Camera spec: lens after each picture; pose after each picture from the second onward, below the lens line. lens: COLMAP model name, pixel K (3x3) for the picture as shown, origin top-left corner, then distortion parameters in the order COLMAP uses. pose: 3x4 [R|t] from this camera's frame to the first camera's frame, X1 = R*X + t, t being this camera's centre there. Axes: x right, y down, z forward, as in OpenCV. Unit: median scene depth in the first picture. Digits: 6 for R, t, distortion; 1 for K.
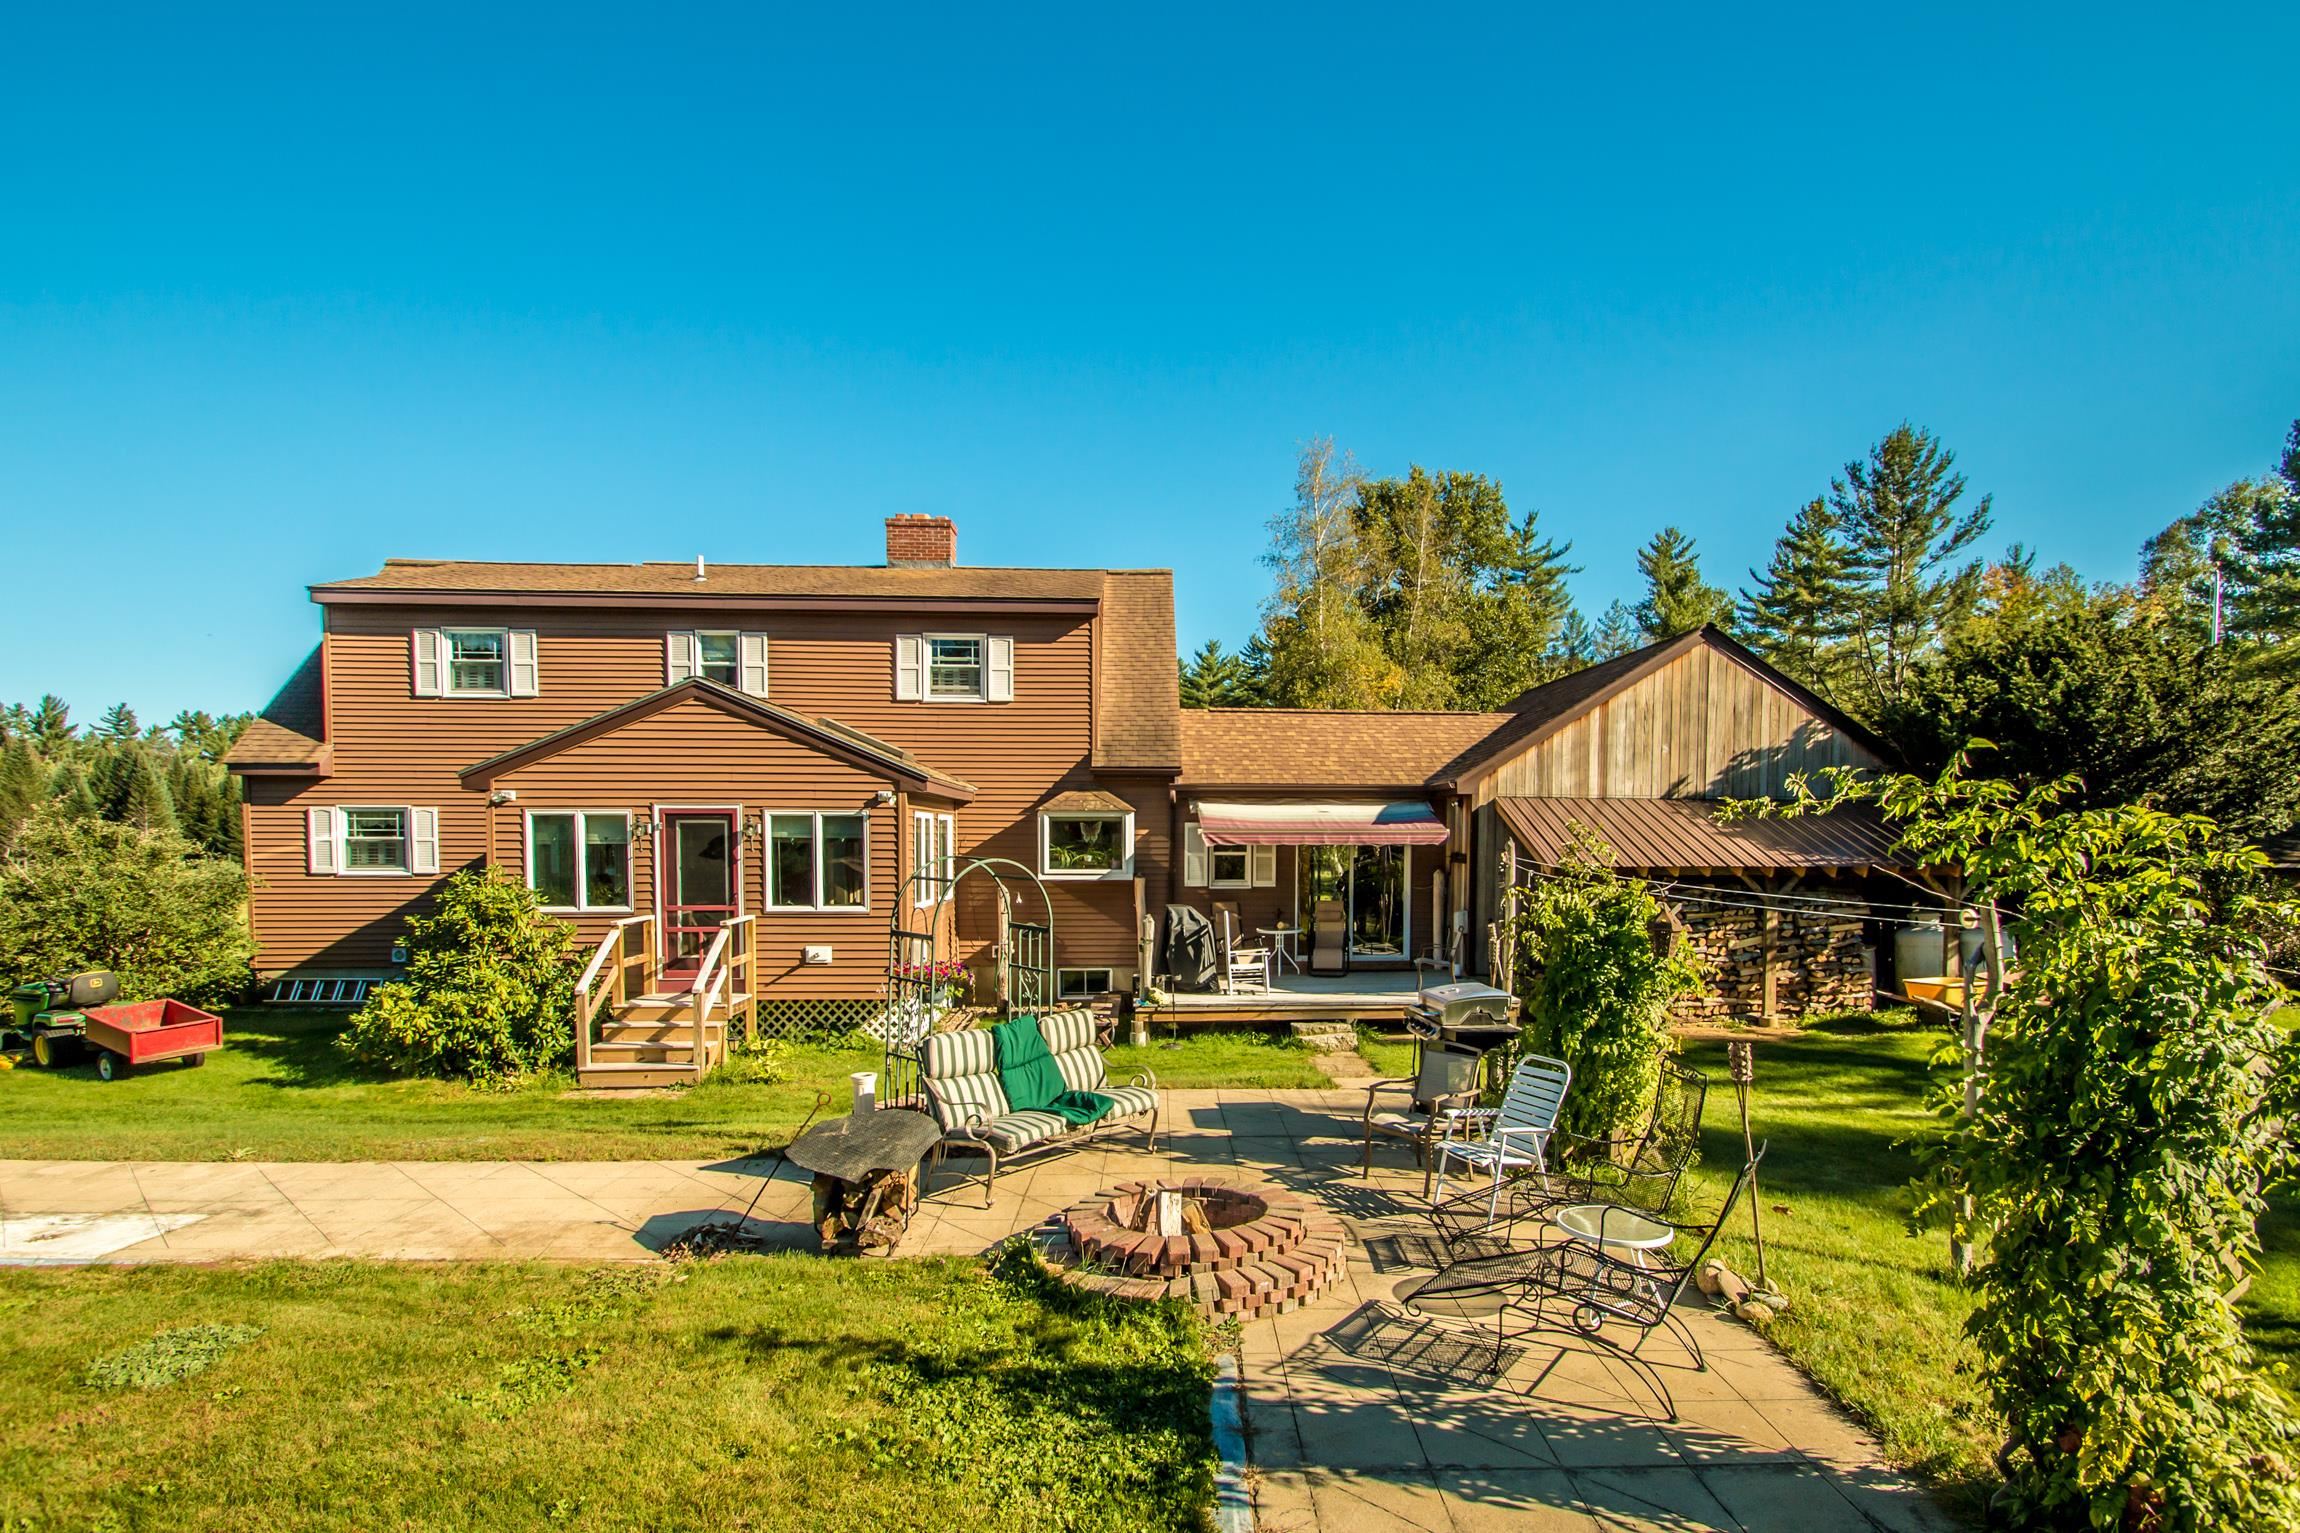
lens RADIAL K [[1111.7, 0, 1233.8], [0, 1111.7, 893.6], [0, 0, 1]] dist [0.002609, -0.010171]
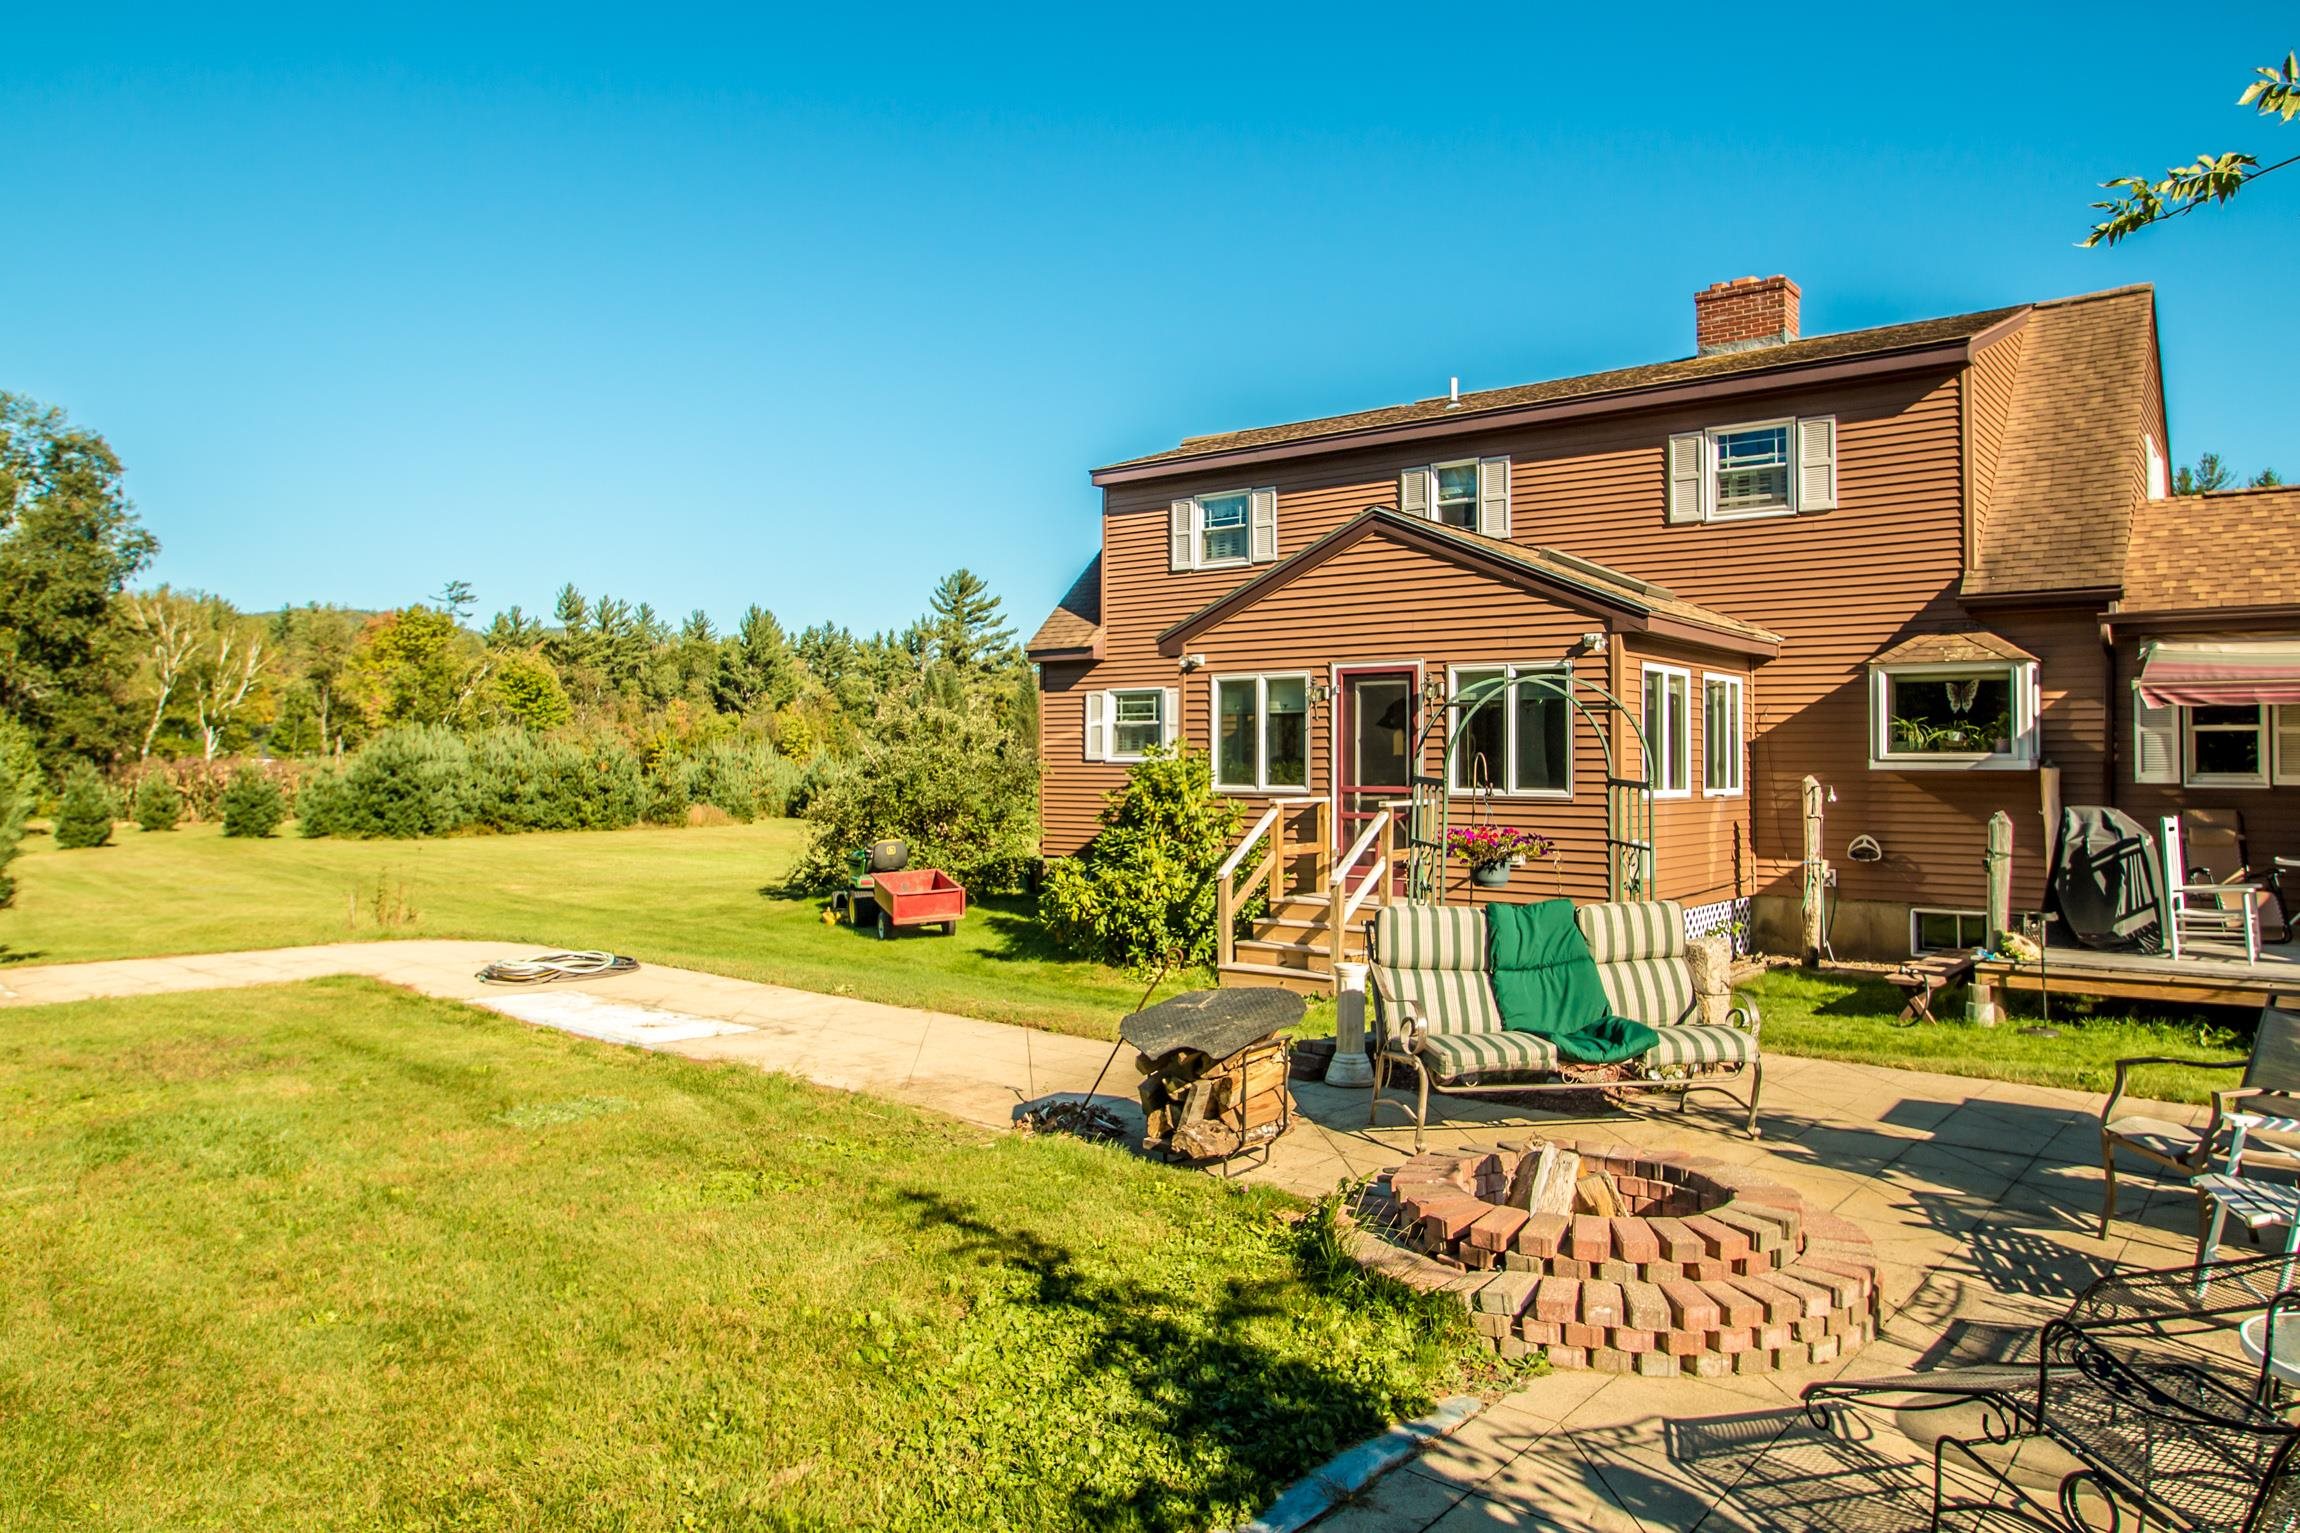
lens RADIAL K [[1482.7, 0, 1143.7], [0, 1482.7, 699.7], [0, 0, 1]] dist [-0.030799, 0.001558]
pose [[0.751752, -0.022704, -0.659055, 0.104048], [-0.031498, 0.997030, -0.070276, 0.029043], [0.658693, 0.073589, 0.748804, 0.075416]]
